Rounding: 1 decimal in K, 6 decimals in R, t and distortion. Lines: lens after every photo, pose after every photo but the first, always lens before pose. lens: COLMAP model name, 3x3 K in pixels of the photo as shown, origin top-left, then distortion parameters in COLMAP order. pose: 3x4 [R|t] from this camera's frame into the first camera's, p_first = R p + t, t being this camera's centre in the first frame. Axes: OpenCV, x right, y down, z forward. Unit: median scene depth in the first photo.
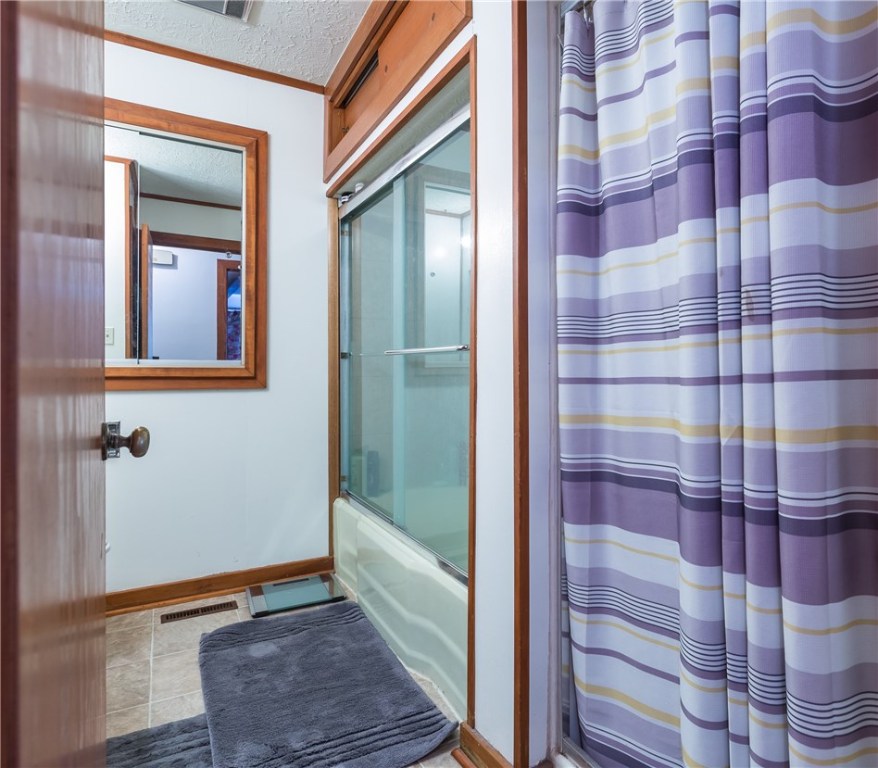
lens RADIAL K [[540.9, 0, 440.1], [0, 540.9, 378.3], [0, 0, 1]] dist [0.006592, 0.000334]
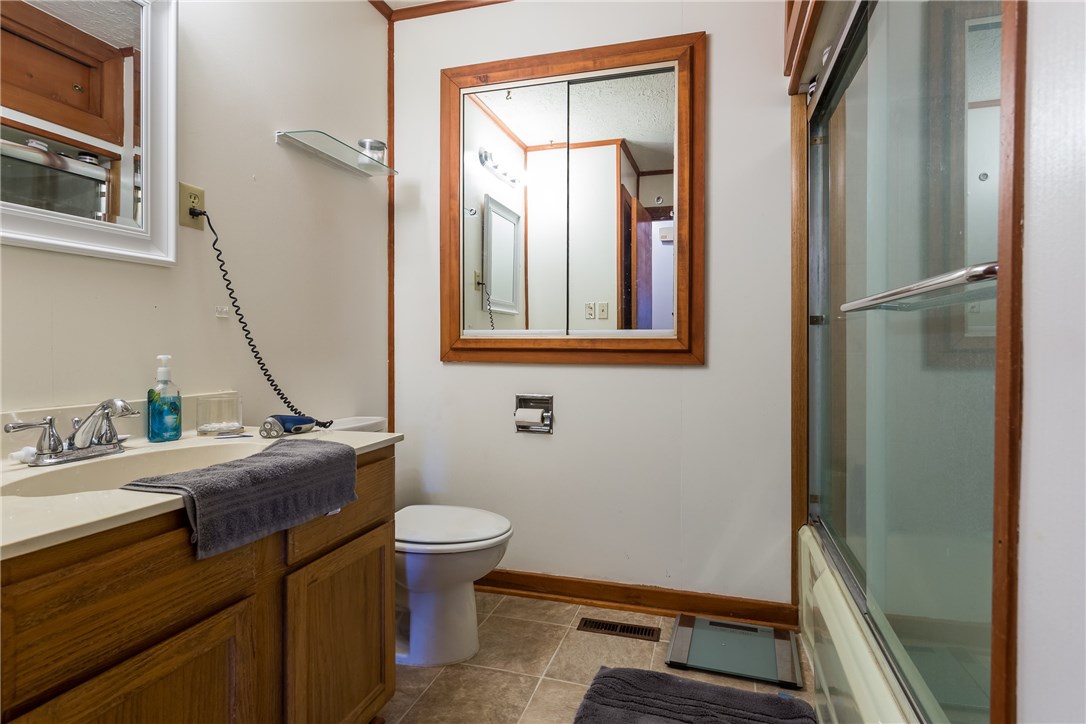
lens RADIAL K [[532.1, 0, 562.3], [0, 532.1, 348.7], [0, 0, 1]] dist [-0.001364, 0.001762]
pose [[0.739800, 0.006014, -0.672800, 0.041825], [-0.008857, 0.999960, -0.000801, -0.002342], [0.672768, 0.006552, 0.739824, 0.307560]]
